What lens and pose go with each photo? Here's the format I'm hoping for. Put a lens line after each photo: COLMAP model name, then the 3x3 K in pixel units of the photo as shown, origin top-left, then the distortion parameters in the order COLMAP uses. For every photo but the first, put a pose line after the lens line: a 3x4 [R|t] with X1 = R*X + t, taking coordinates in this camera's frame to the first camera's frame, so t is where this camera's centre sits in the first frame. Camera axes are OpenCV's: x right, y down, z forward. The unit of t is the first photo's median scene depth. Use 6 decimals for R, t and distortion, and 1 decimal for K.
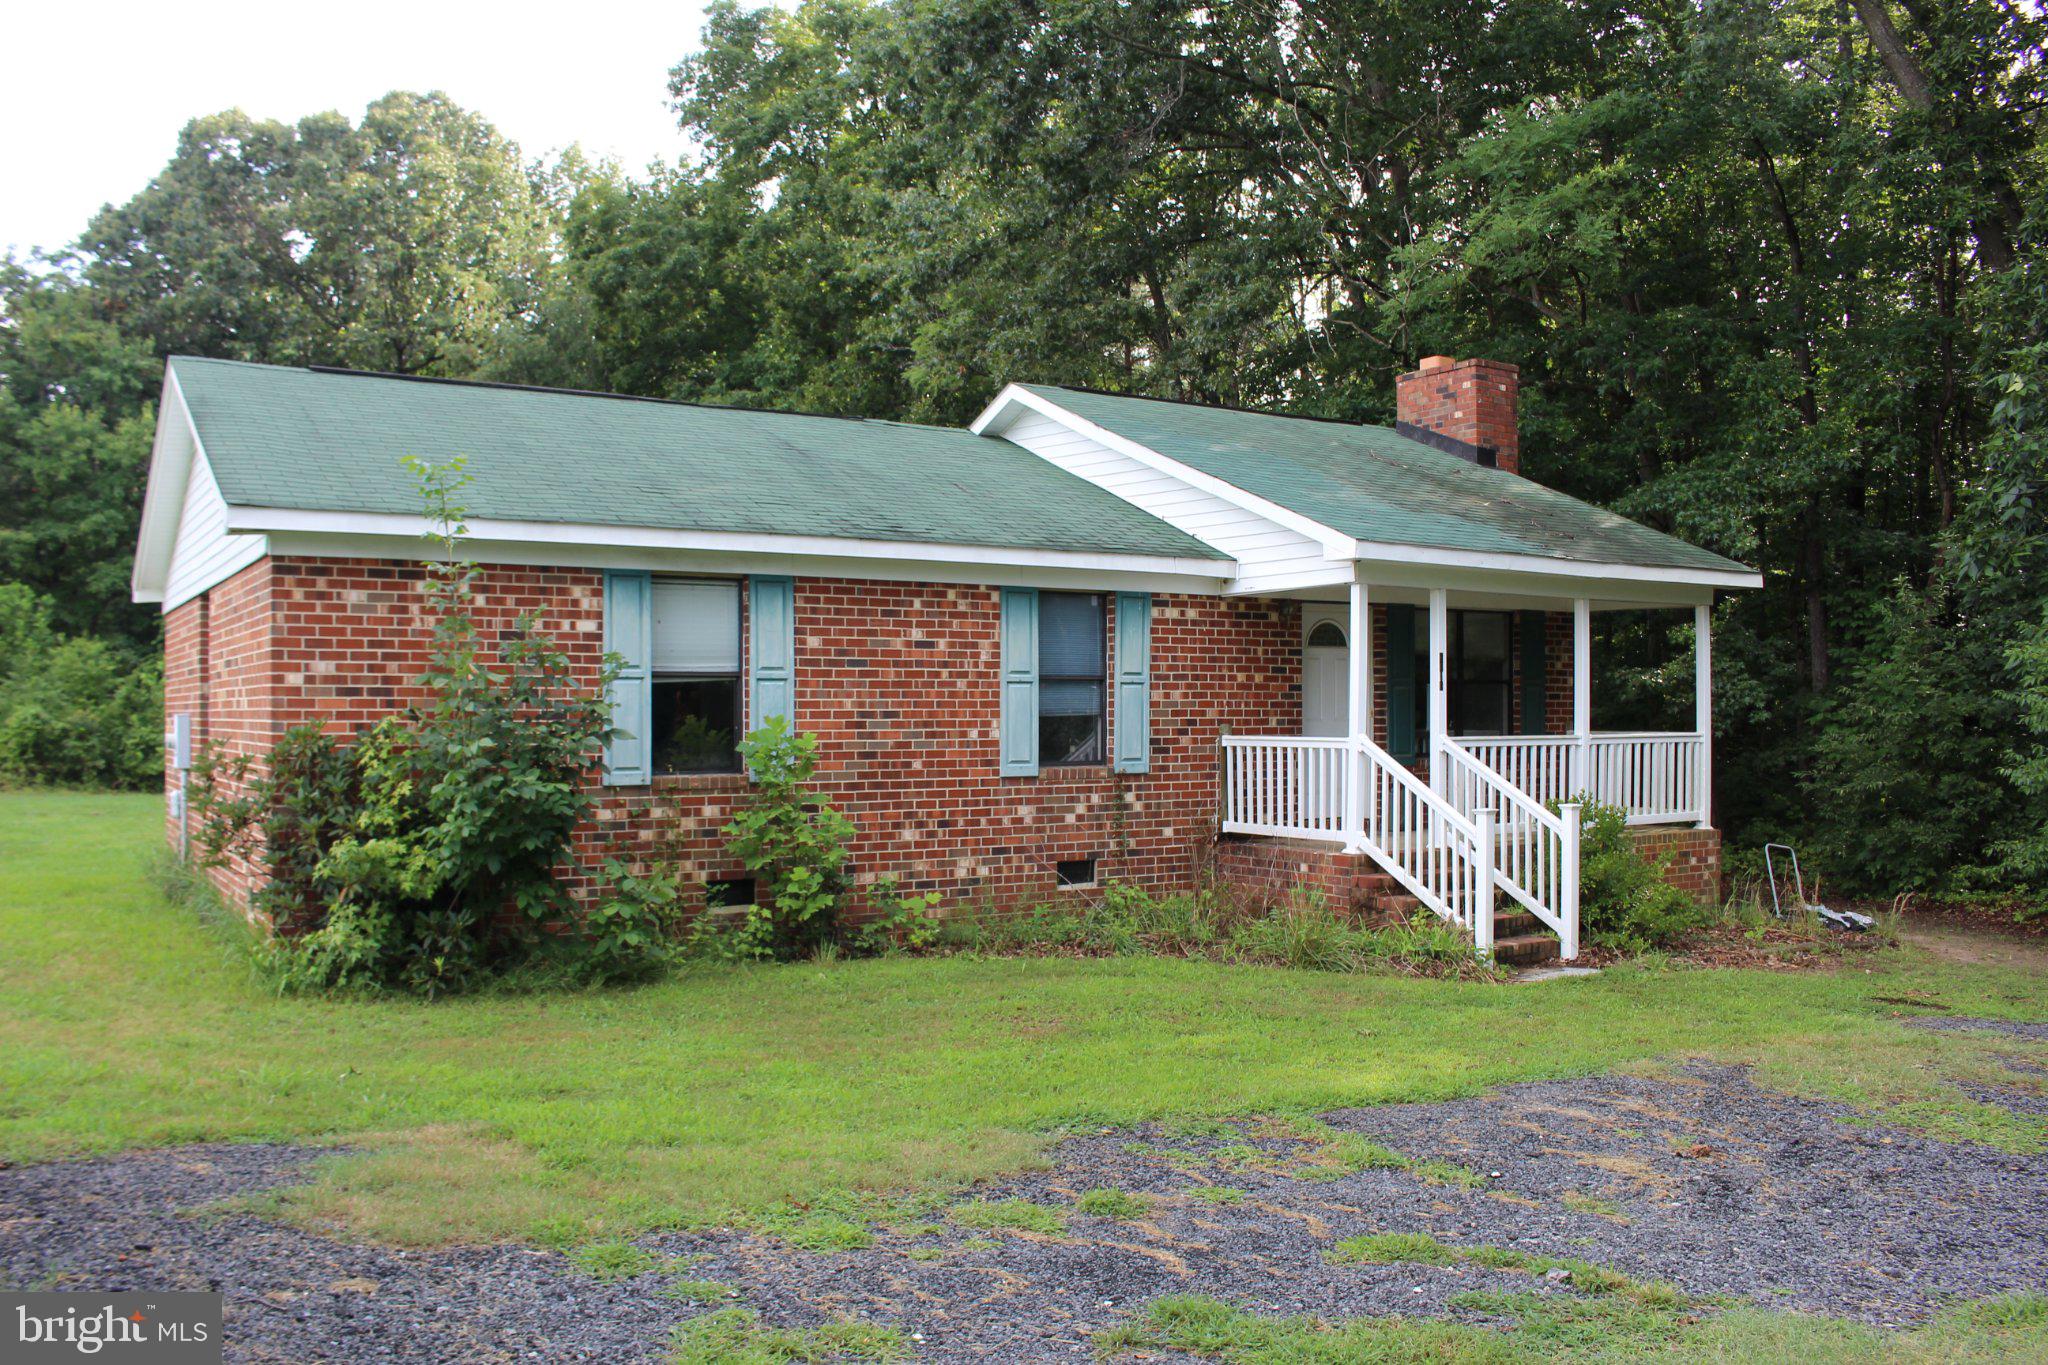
lens RADIAL K [[1702.1, 0, 992.9], [0, 1702.1, 706.0], [0, 0, 1]] dist [-0.163119, 0.139210]
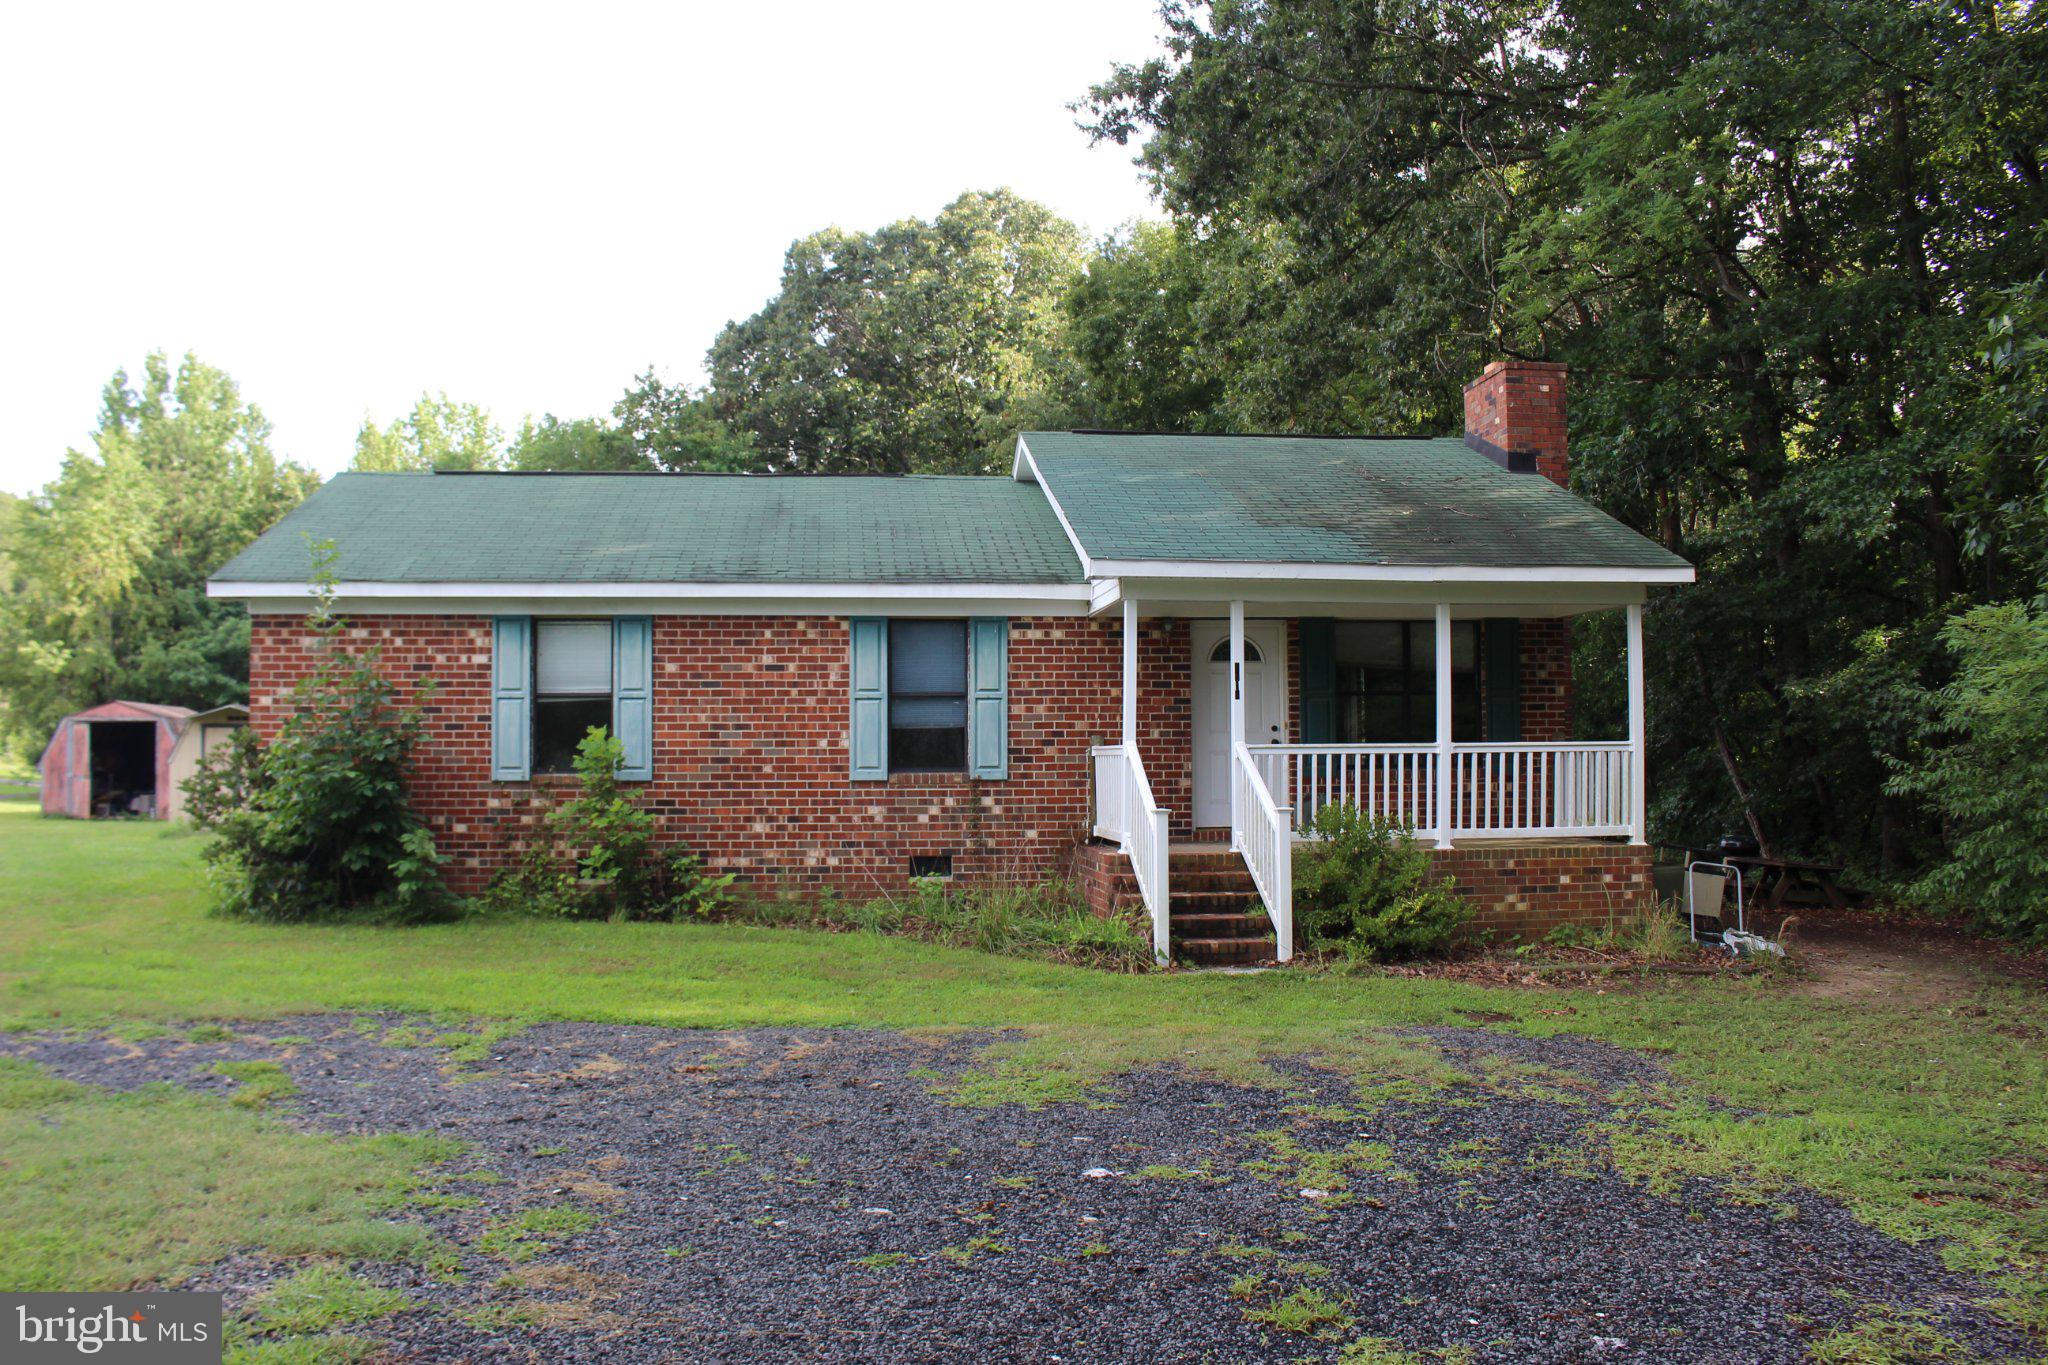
lens RADIAL K [[1717.8, 0, 993.3], [0, 1717.8, 672.4], [0, 0, 1]] dist [-0.155544, 0.131814]
pose [[0.894271, -0.026368, -0.446748, 0.623858], [0.004528, 0.998745, -0.049883, 0.027222], [0.447502, 0.042586, 0.893268, -0.003332]]
